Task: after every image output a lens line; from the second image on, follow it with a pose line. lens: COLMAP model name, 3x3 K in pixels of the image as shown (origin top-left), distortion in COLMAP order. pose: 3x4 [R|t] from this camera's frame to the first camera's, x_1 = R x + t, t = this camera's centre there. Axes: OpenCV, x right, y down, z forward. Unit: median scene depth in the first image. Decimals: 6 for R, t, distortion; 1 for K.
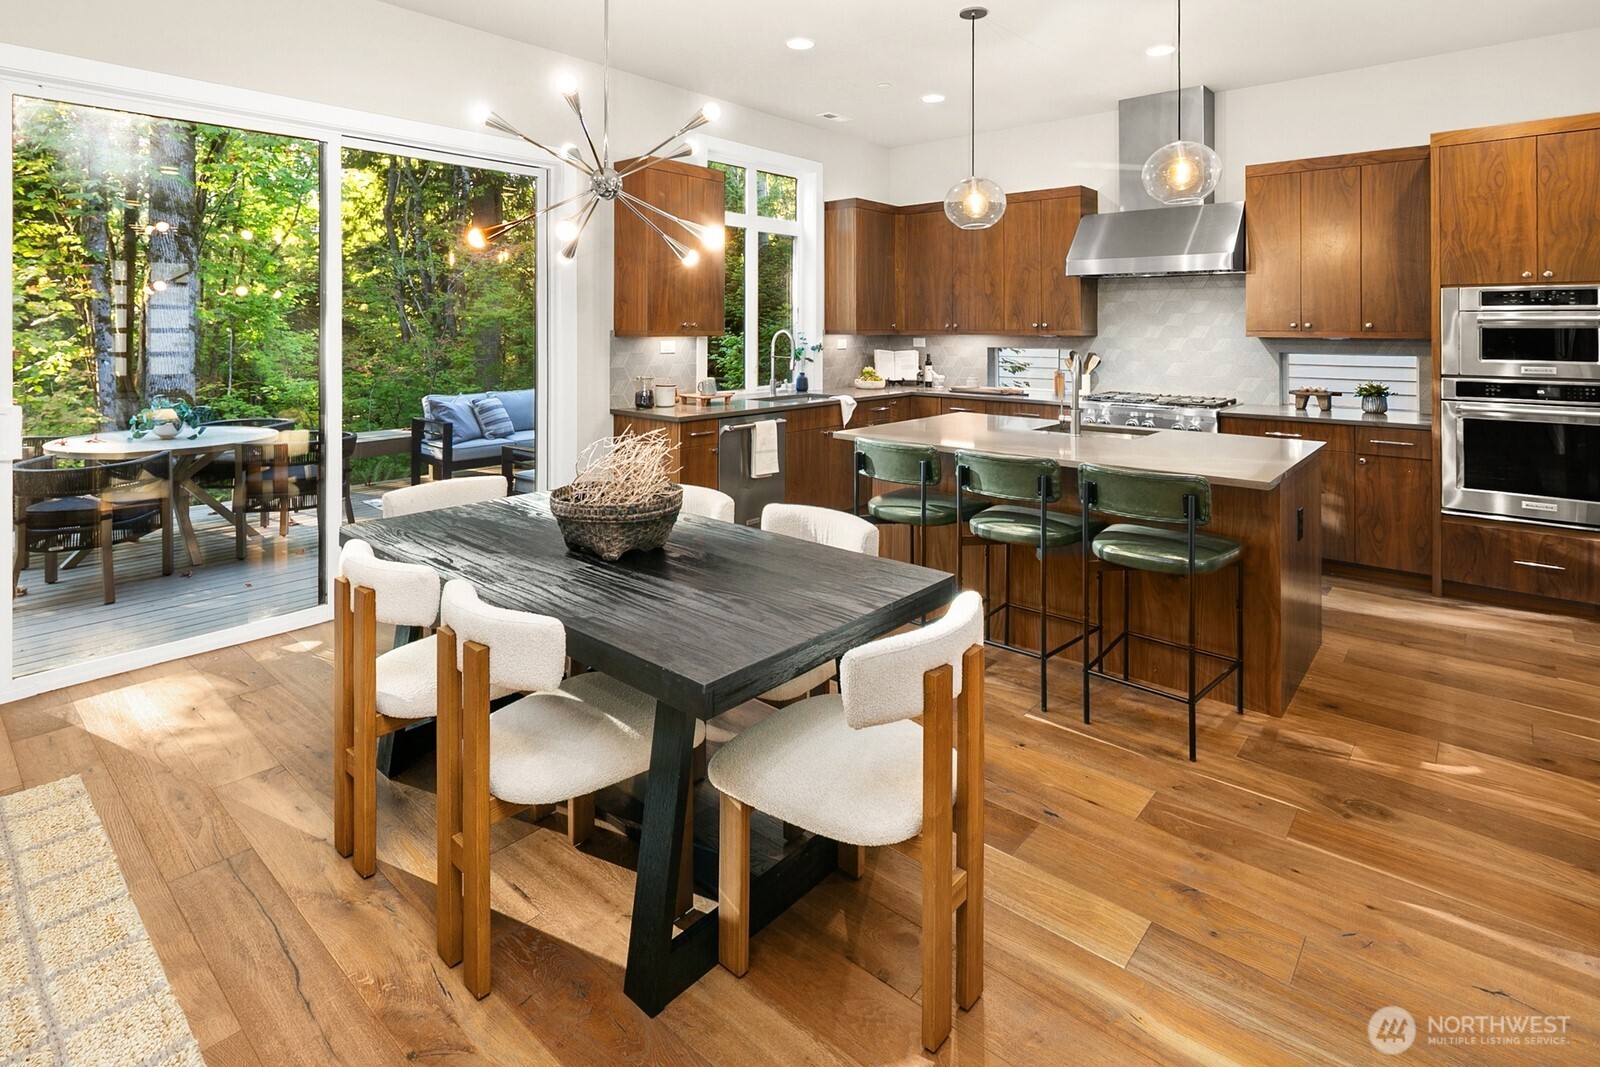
lens RADIAL K [[797.0, 0, 792.8], [0, 797.0, 330.2], [0, 0, 1]] dist [-0.000838, -0.000416]
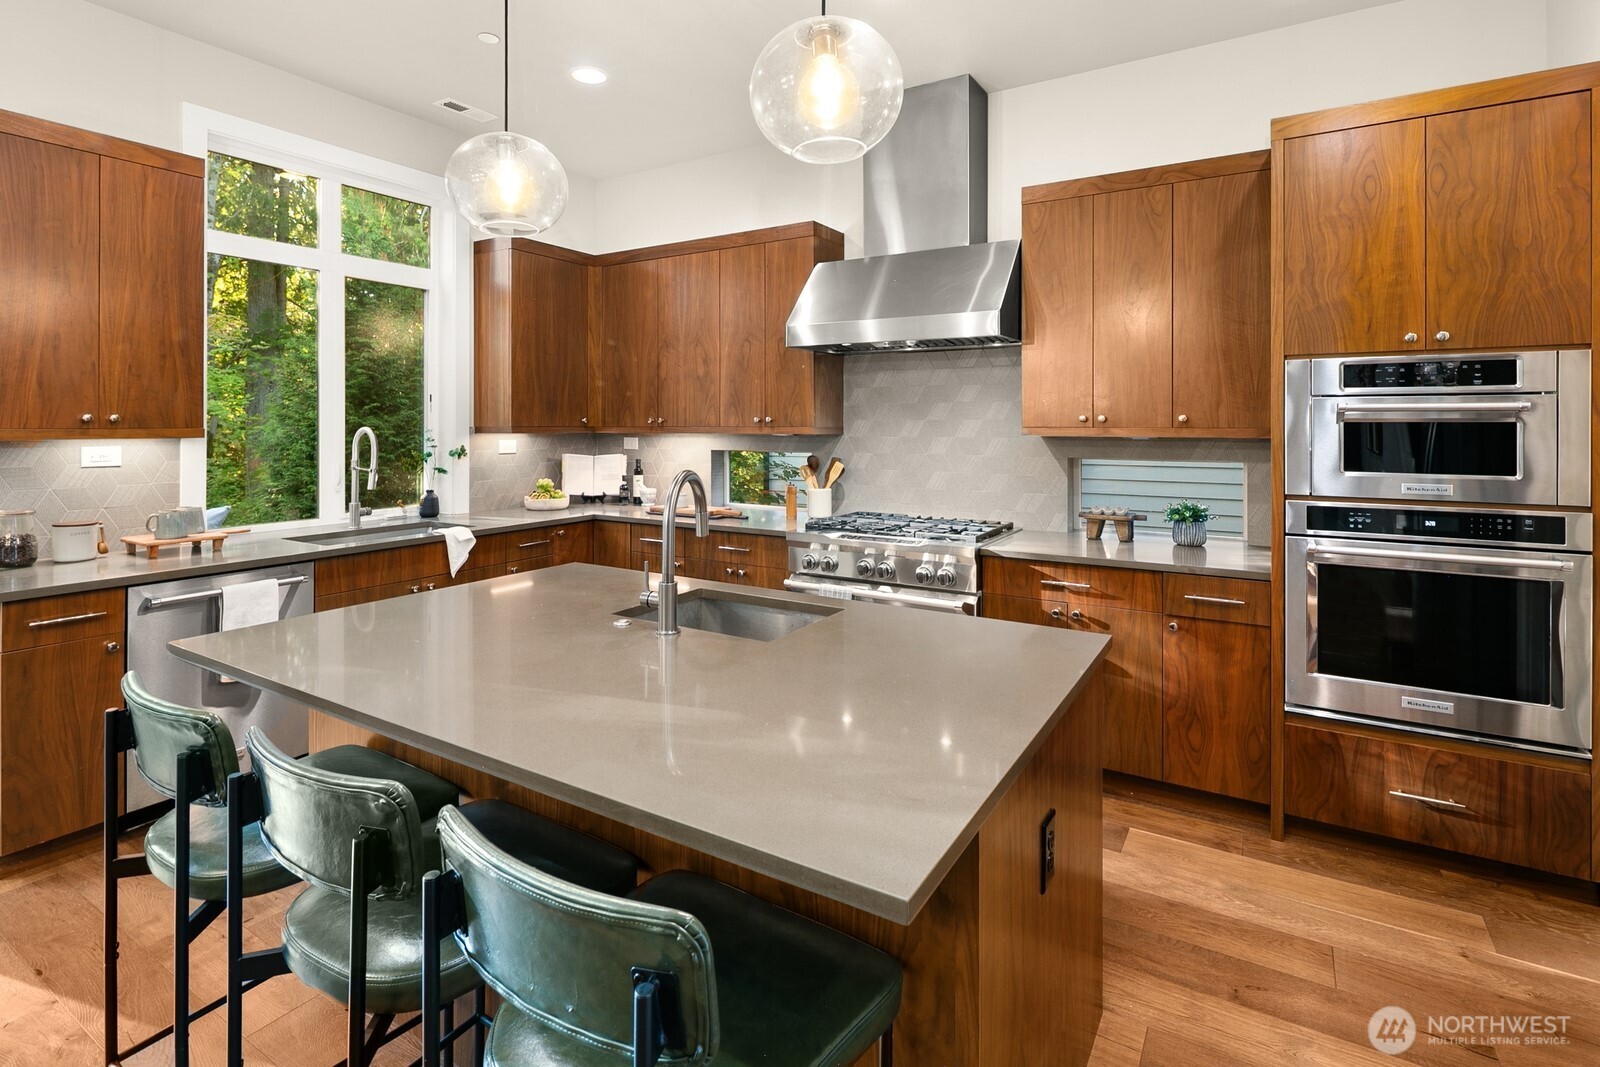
lens RADIAL K [[777.8, 0, 799.6], [0, 777.8, 434.1], [0, 0, 1]] dist [0.000735, -0.000028]
pose [[0.985582, -0.002550, 0.169180, 0.277901], [0.001005, 0.999957, 0.009212, 0.000508], [-0.169197, -0.008909, 0.985542, 0.386047]]
